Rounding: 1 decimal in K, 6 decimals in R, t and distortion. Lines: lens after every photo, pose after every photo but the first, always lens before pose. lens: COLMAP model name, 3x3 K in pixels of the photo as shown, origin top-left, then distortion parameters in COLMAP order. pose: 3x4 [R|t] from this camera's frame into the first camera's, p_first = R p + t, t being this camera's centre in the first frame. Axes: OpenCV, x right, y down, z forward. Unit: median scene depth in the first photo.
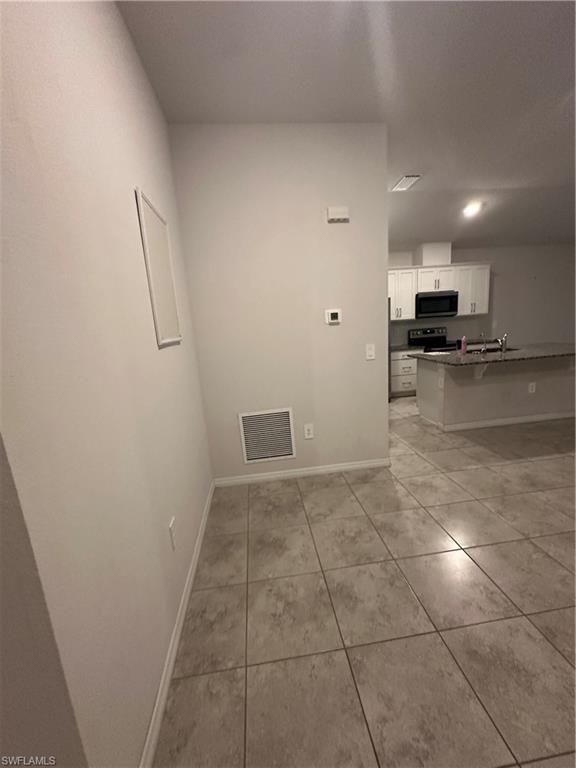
lens RADIAL K [[307.3, 0, 287.7], [0, 307.3, 383.6], [0, 0, 1]] dist [-0.001195, 0.000145]
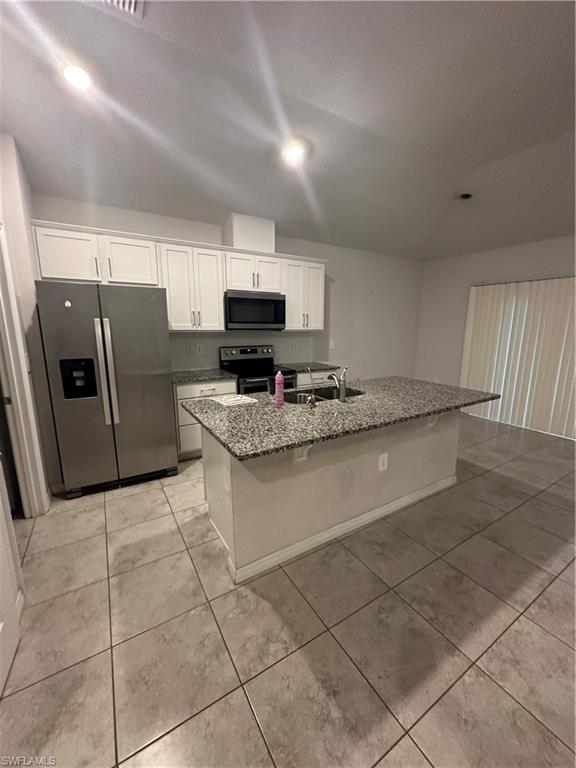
lens RADIAL K [[307.3, 0, 288.3], [0, 307.3, 382.9], [0, 0, 1]] dist [-0.001195, 0.000145]
pose [[0.904599, -0.003896, 0.426246, 0.327221], [0.013290, 0.999730, -0.019066, -0.111001], [-0.426056, 0.022912, 0.904406, 0.466022]]
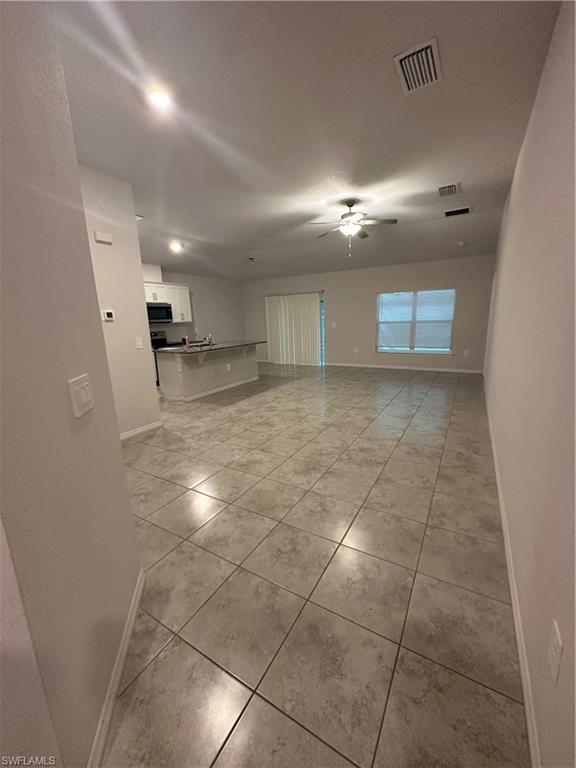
lens RADIAL K [[307.3, 0, 291.6], [0, 307.3, 382.5], [0, 0, 1]] dist [-0.001195, 0.000145]
pose [[0.599048, -0.116551, 0.792185, -0.264130], [0.147160, 0.988523, 0.034155, 0.076669], [-0.787074, 0.096117, 0.609325, -0.213069]]
